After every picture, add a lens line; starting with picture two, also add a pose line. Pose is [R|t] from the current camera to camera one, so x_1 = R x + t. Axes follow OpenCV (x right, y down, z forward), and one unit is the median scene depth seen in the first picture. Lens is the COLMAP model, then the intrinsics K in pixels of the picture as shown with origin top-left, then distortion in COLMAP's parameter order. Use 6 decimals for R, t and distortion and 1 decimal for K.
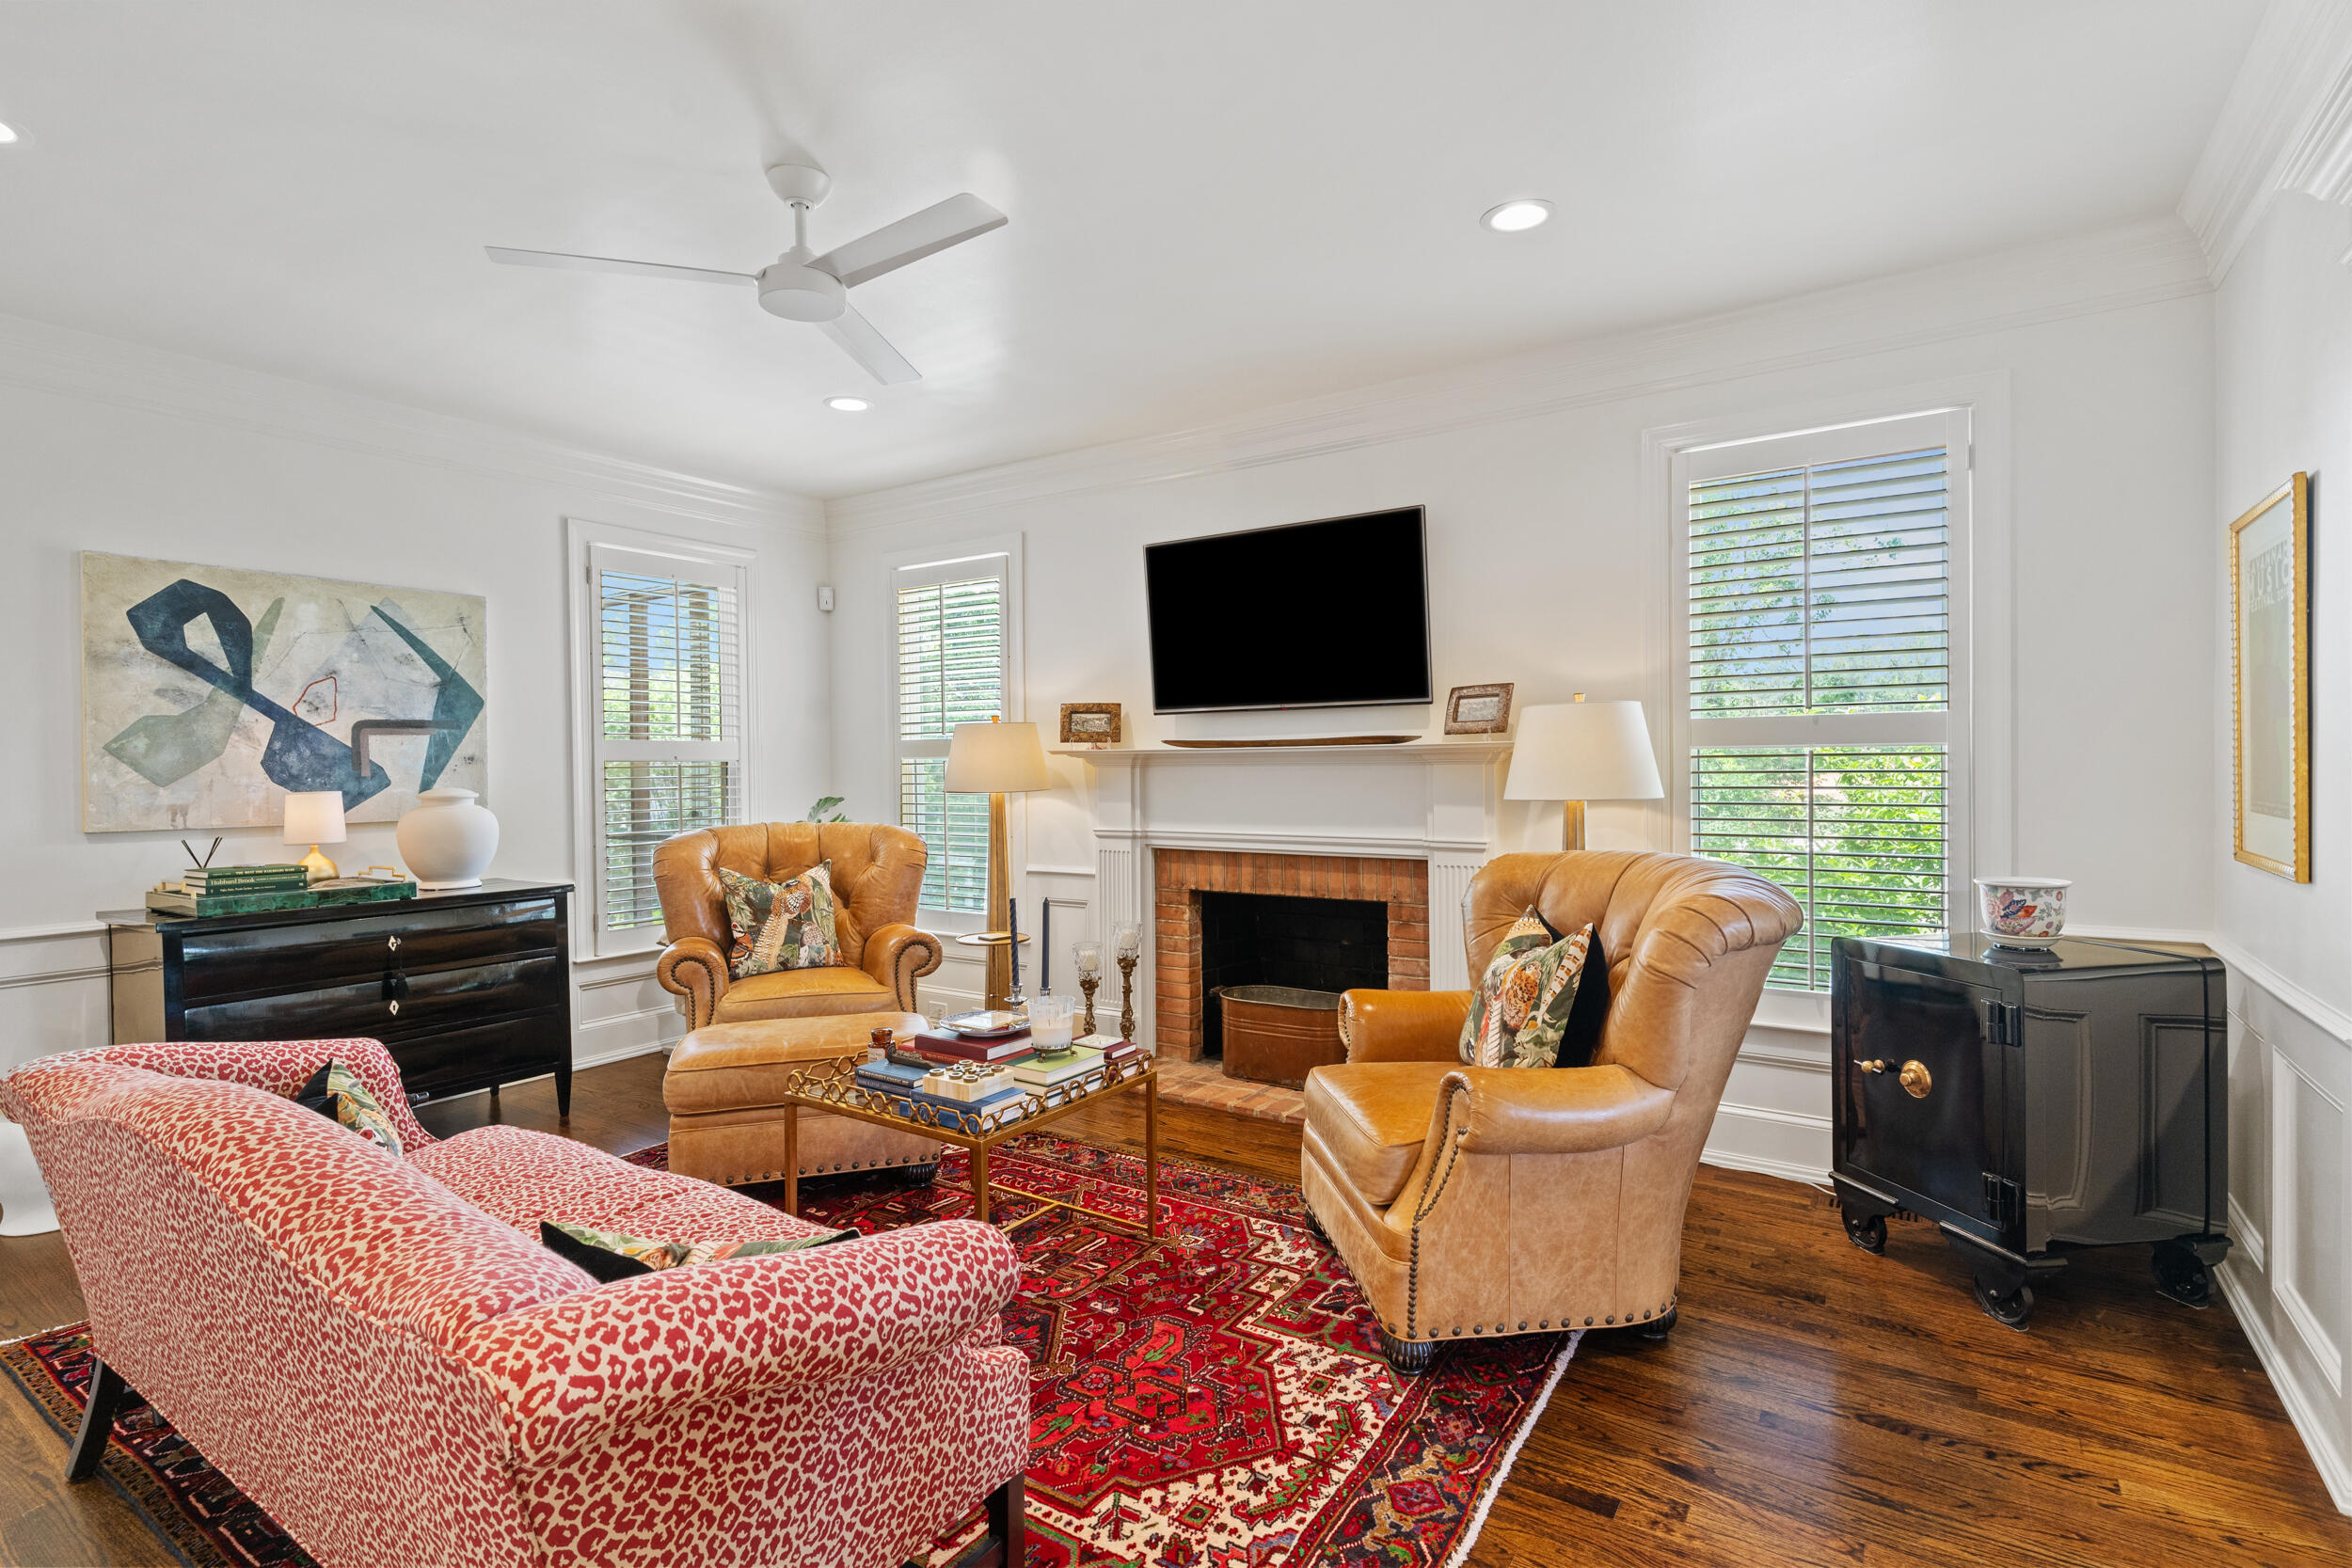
lens RADIAL K [[1126.0, 0, 1163.7], [0, 1126.0, 774.1], [0, 0, 1]] dist [0.001739, 0.000079]
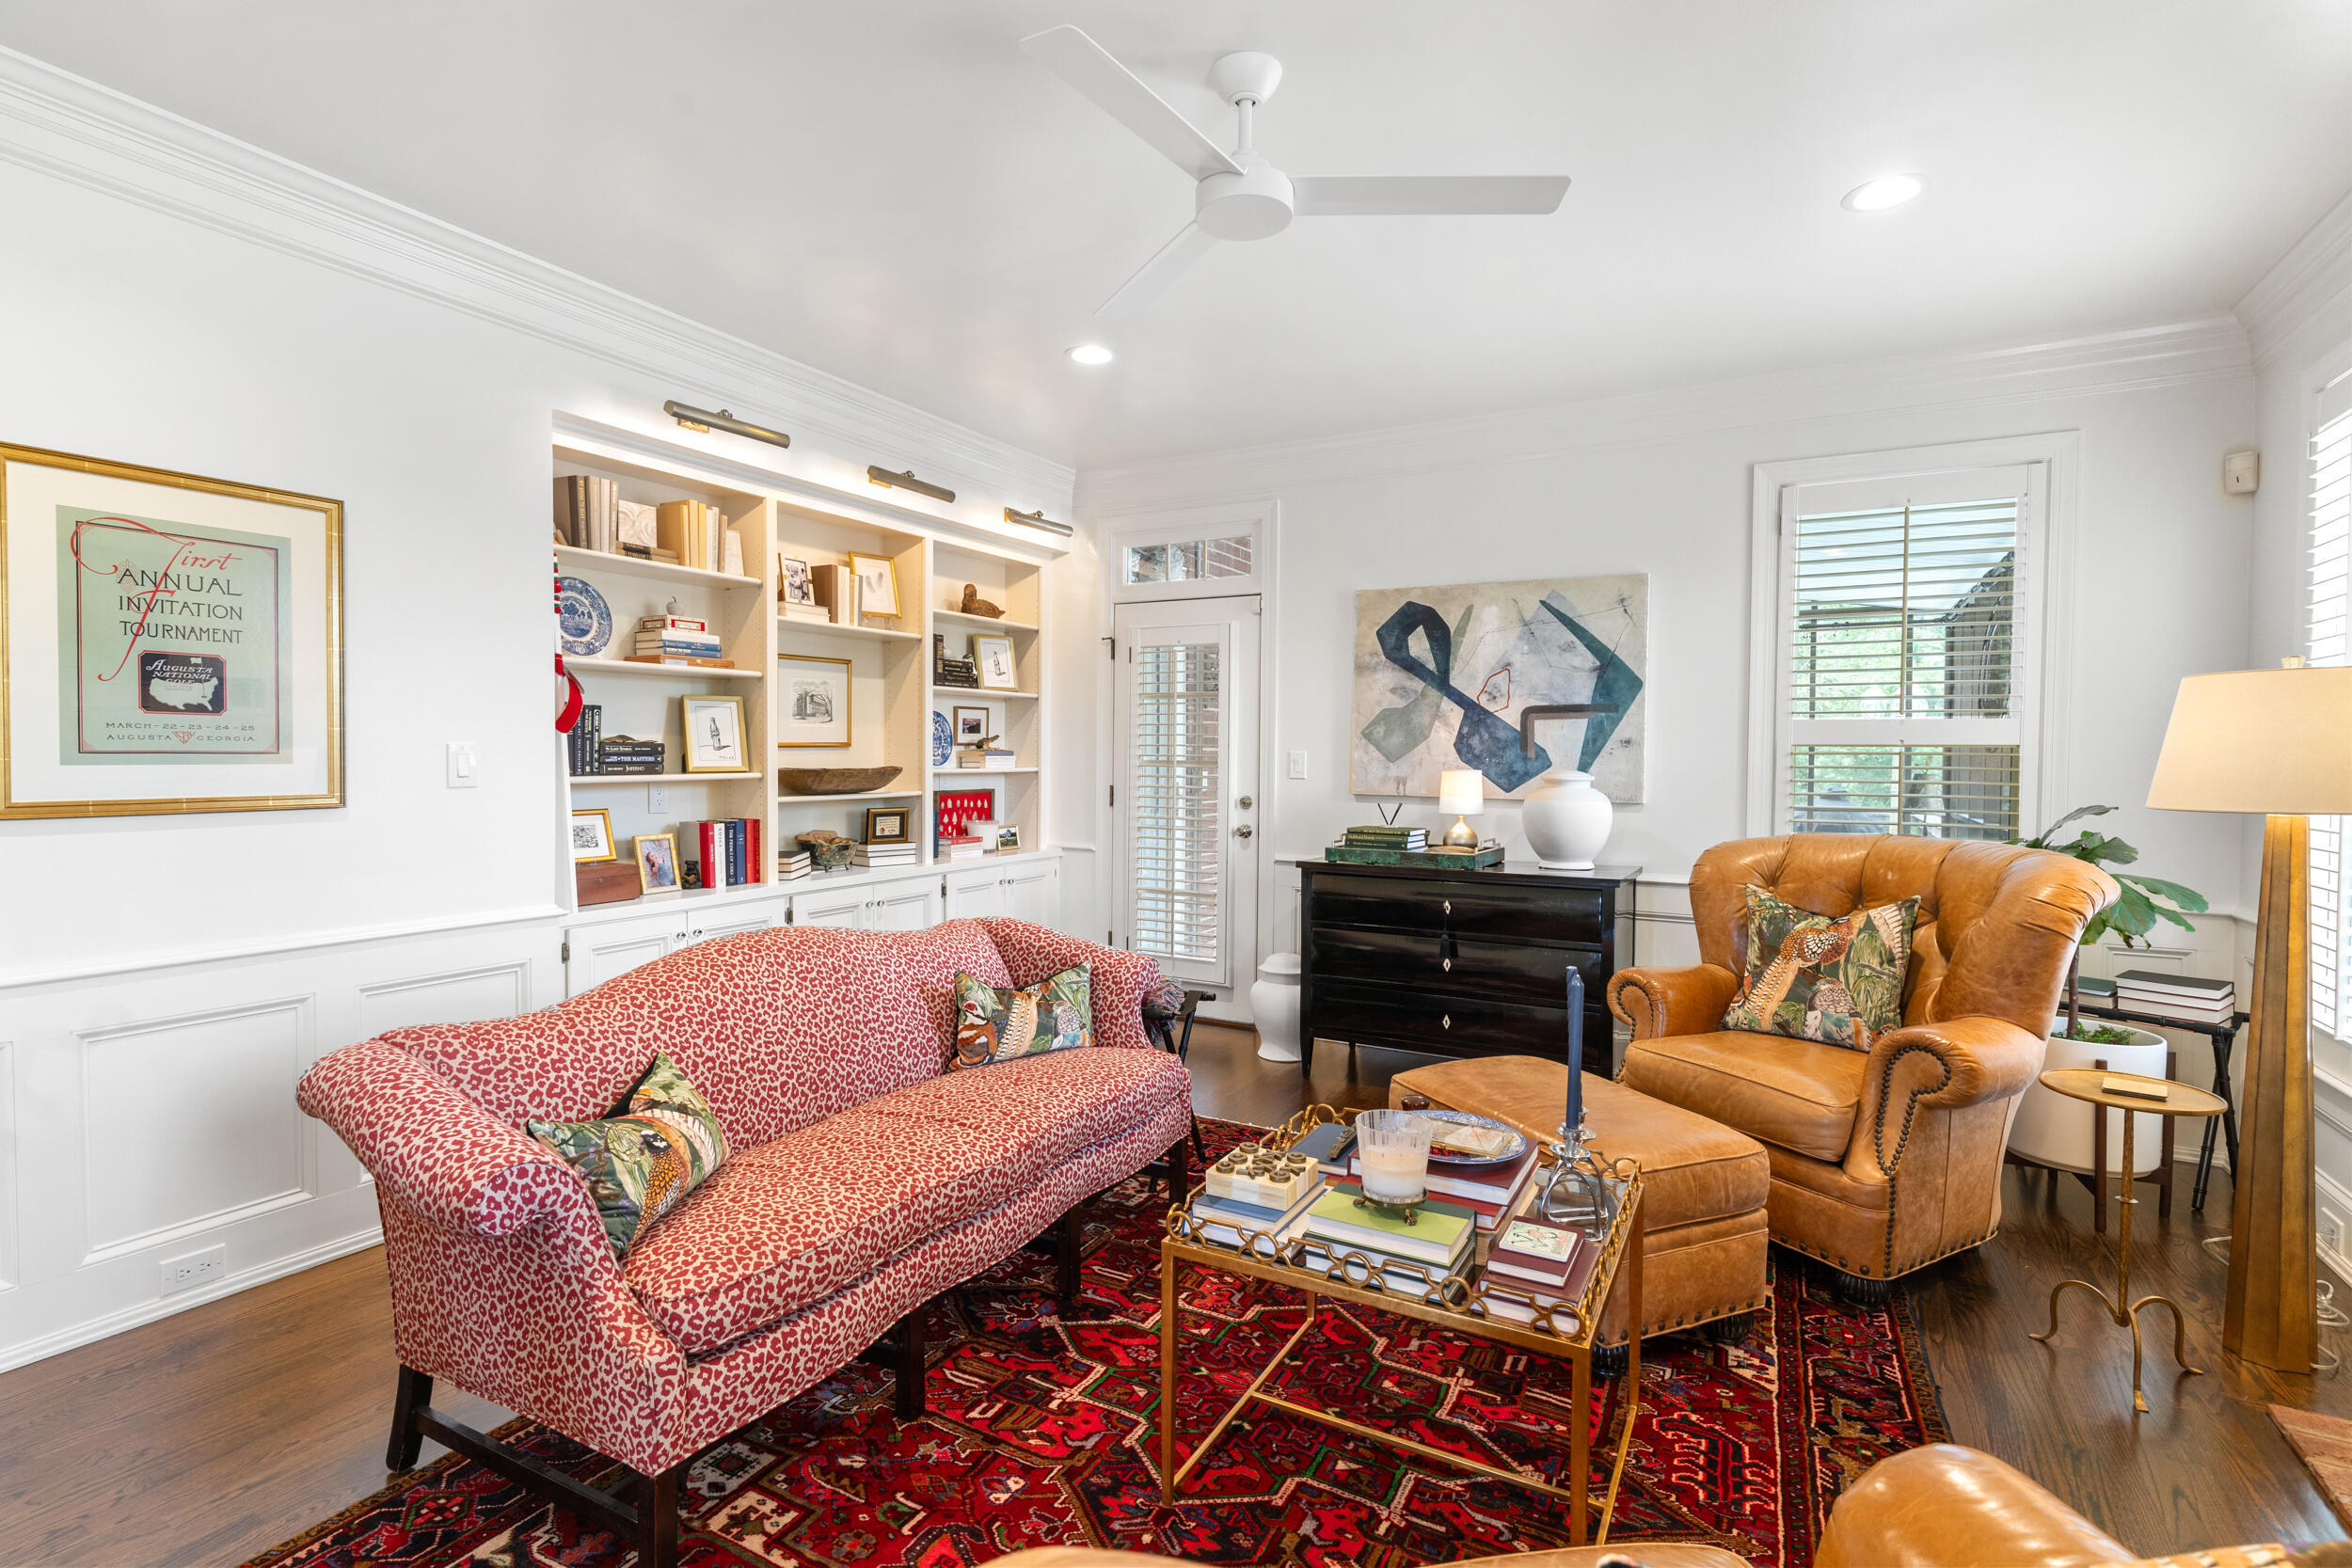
lens RADIAL K [[1126.0, 0, 1163.7], [0, 1126.0, 774.1], [0, 0, 1]] dist [0.001739, 0.000079]
pose [[0.085391, 0.030515, -0.995880, 0.361962], [-0.016846, 0.999432, 0.029180, -0.008210], [0.996205, 0.014285, 0.085857, 0.570158]]
